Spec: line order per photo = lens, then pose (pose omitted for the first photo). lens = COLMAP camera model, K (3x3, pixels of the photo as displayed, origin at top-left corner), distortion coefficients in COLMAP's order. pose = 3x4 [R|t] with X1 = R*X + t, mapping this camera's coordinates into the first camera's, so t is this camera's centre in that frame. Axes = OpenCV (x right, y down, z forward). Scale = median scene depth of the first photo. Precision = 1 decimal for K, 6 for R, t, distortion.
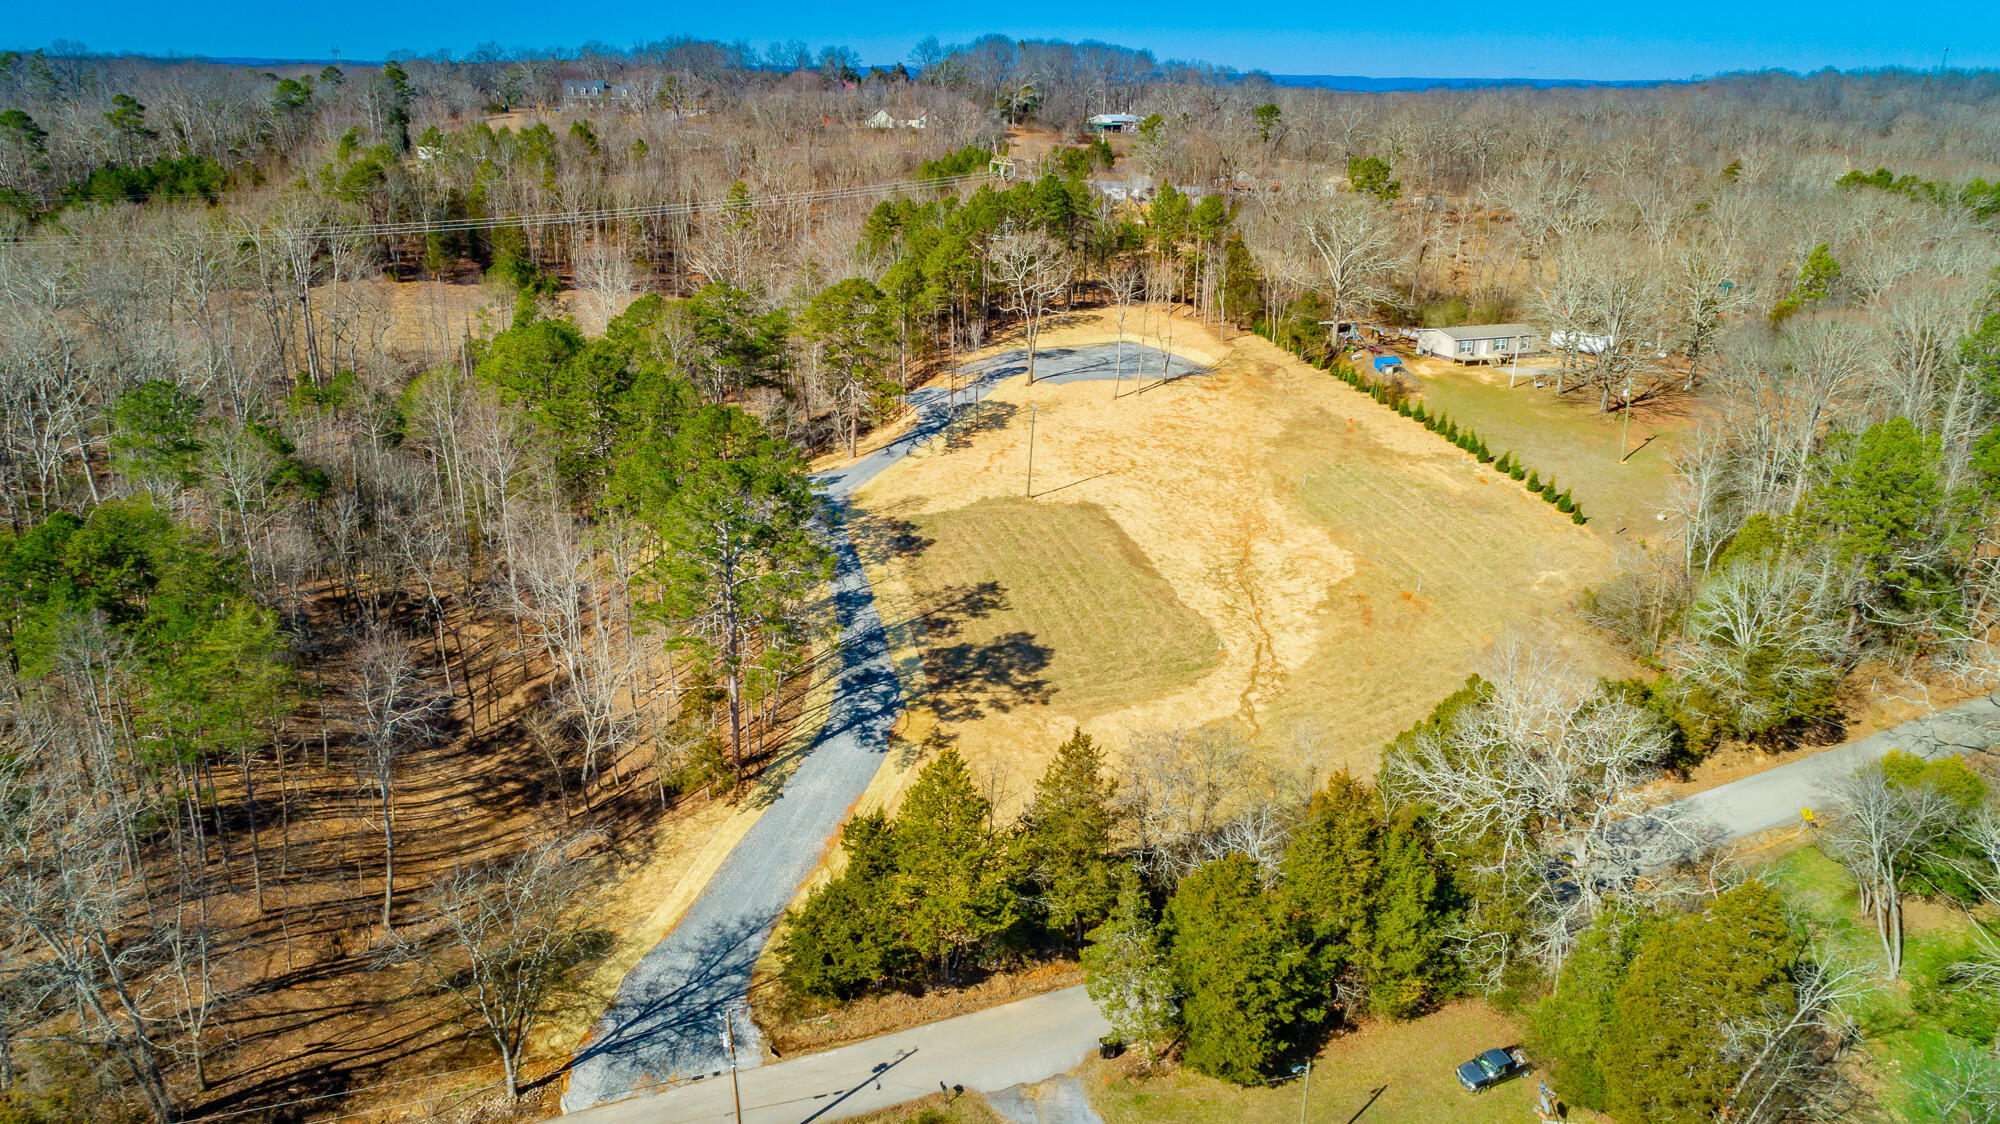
lens RADIAL K [[1379.4, 0, 1002.1], [0, 1379.4, 558.3], [0, 0, 1]] dist [-0.015536, 0.005187]
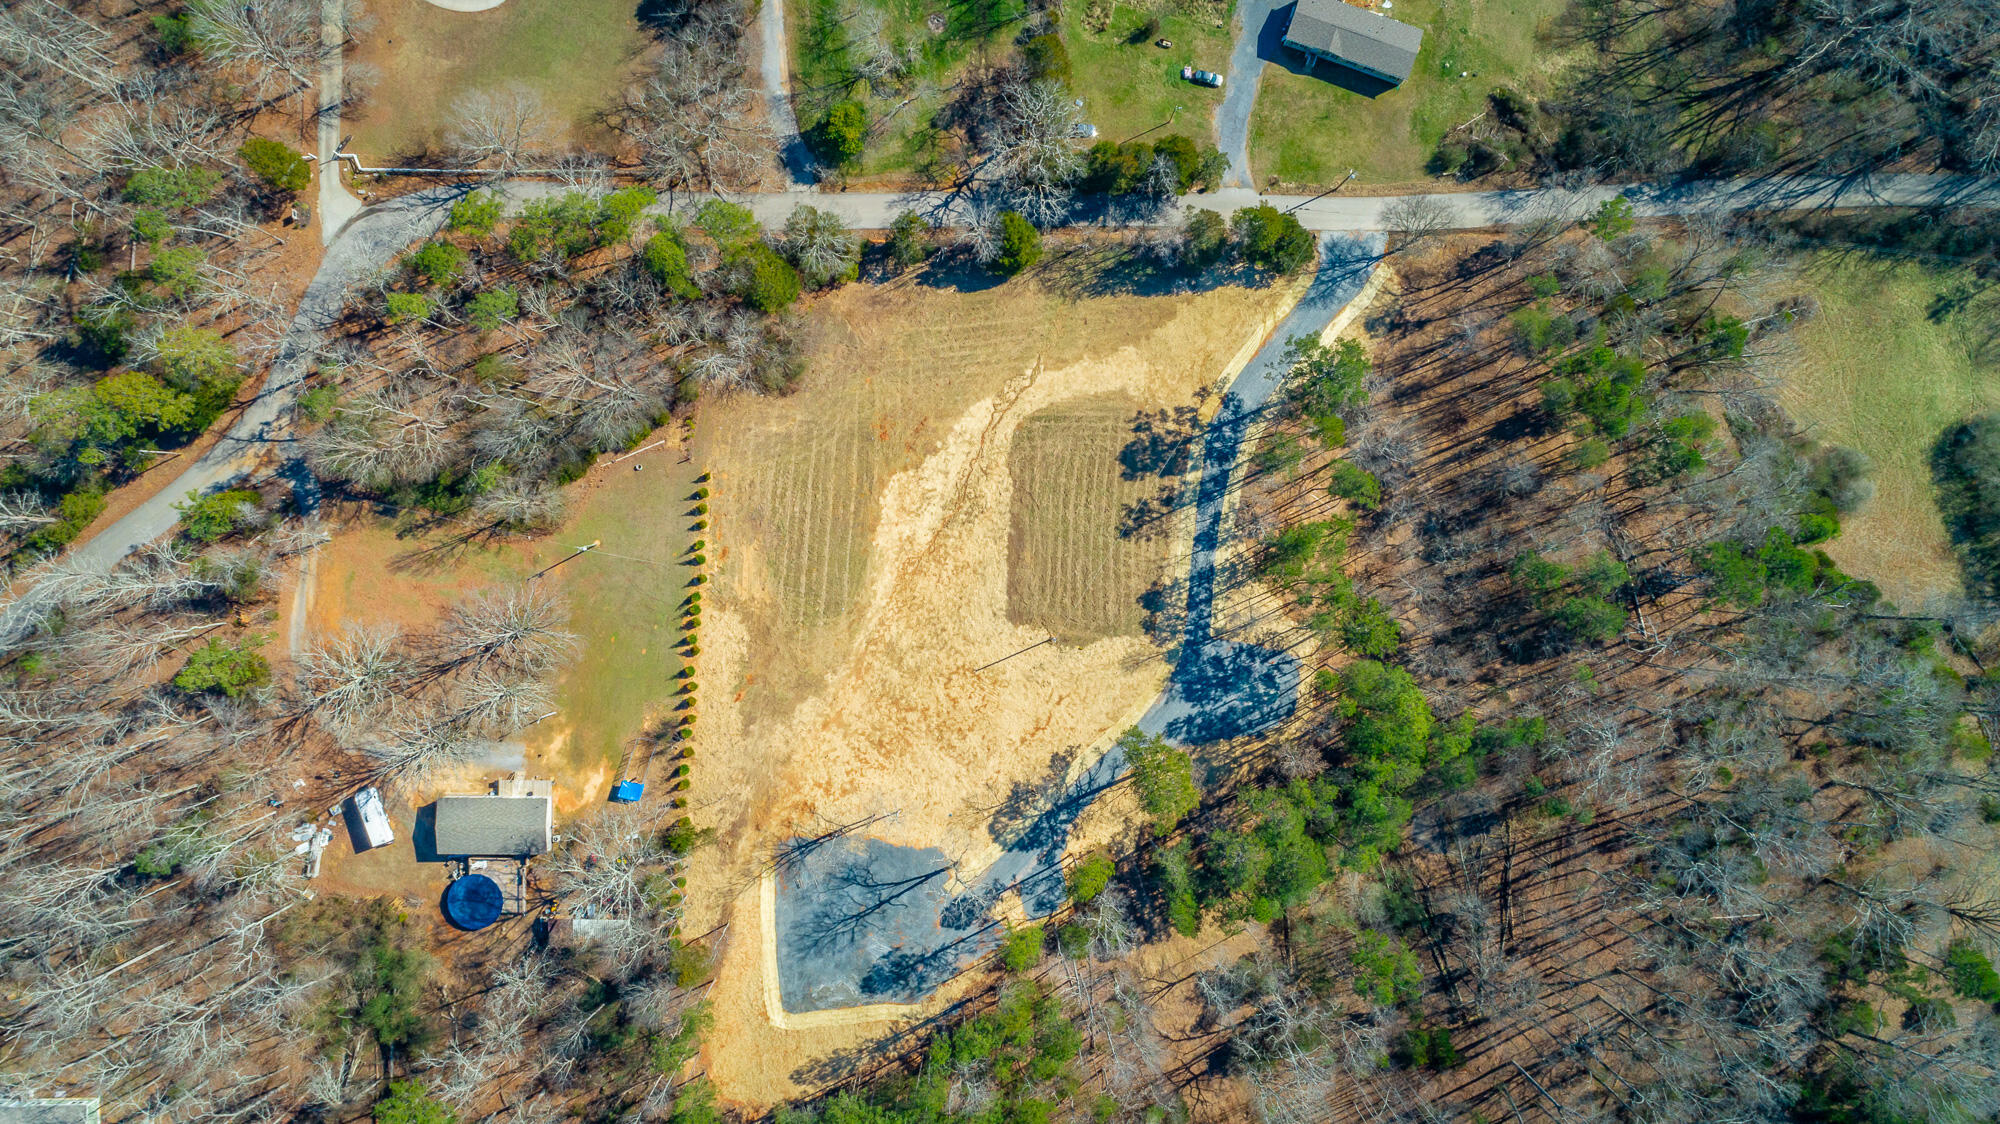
lens RADIAL K [[1358.8, 0, 1010.0], [0, 1358.8, 560.5], [0, 0, 1]] dist [-0.019639, 0.009354]
pose [[-0.925806, -0.376428, -0.034439, 0.177620], [0.092019, -0.312805, 0.945349, -1.718523], [-0.366628, 0.872041, 0.324235, 0.627683]]
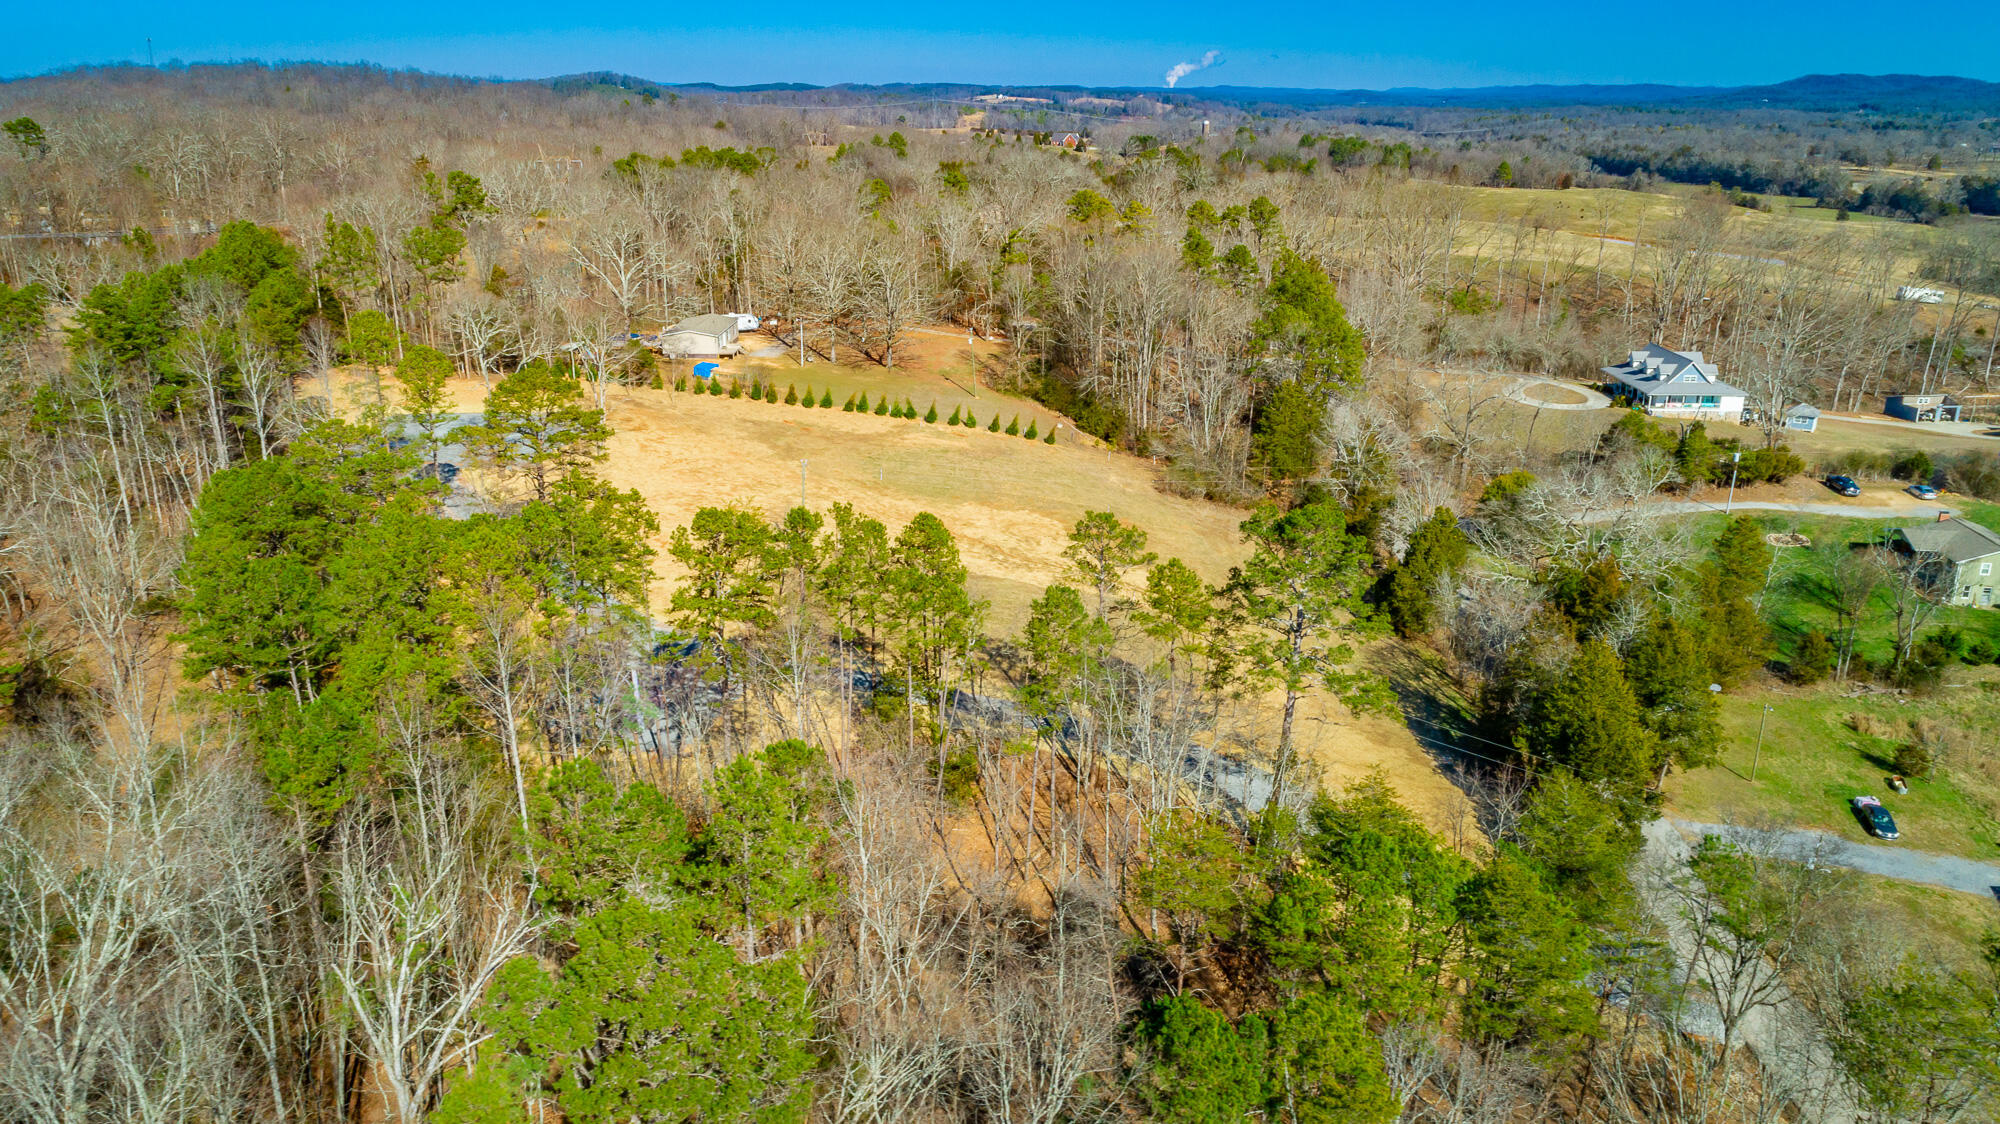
lens RADIAL K [[1413.0, 0, 990.9], [0, 1413.0, 558.8], [0, 0, 1]] dist [-0.015906, 0.003404]
pose [[0.389450, -0.302044, 0.870114, -0.927785], [0.303181, 0.934092, 0.188554, -0.232028], [-0.869718, 0.190370, 0.455356, 0.611975]]
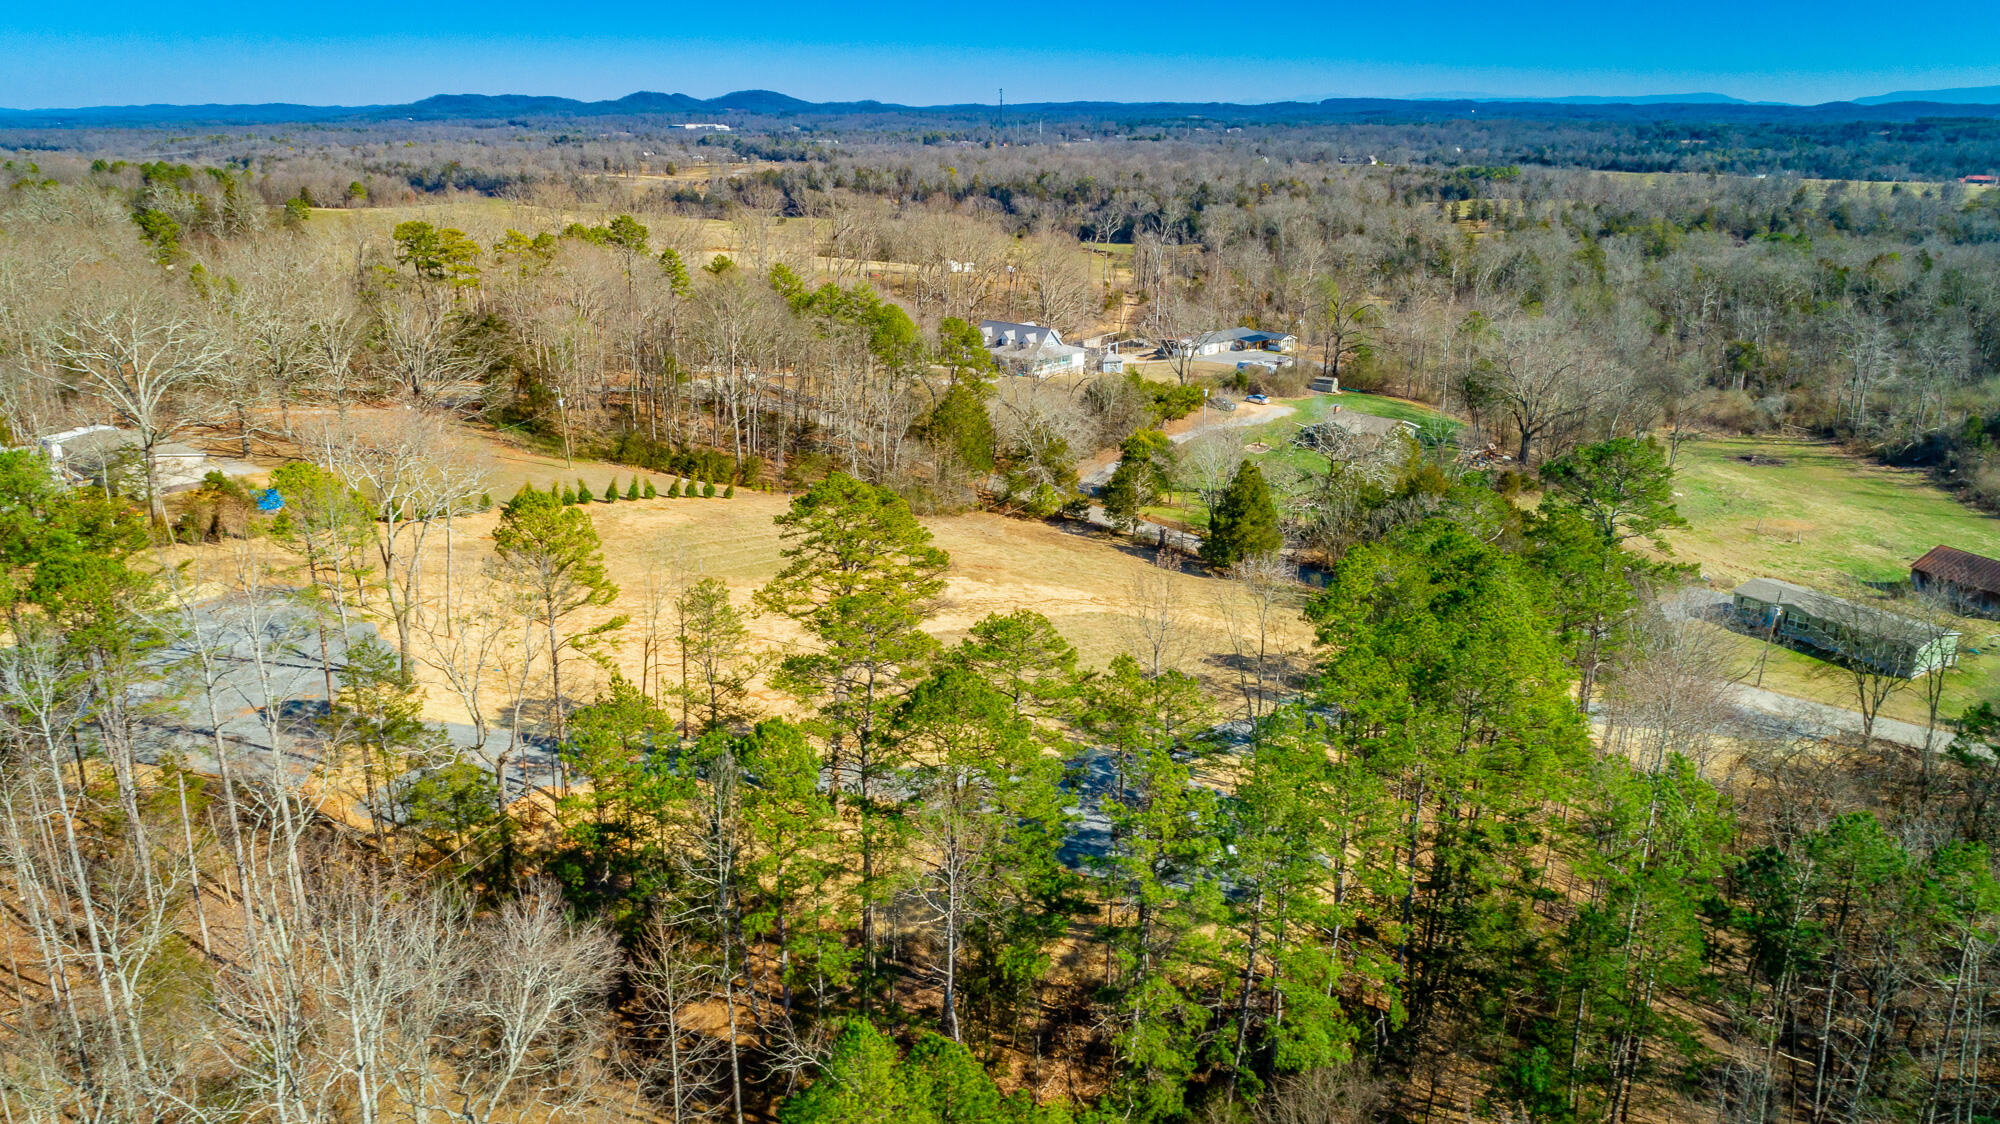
lens RADIAL K [[1392.5, 0, 993.9], [0, 1392.5, 559.7], [0, 0, 1]] dist [-0.014985, 0.005578]
pose [[-0.464812, -0.284298, 0.838525, -0.773391], [0.279049, 0.851746, 0.443463, -0.519917], [-0.840286, 0.440117, -0.316569, 1.498011]]
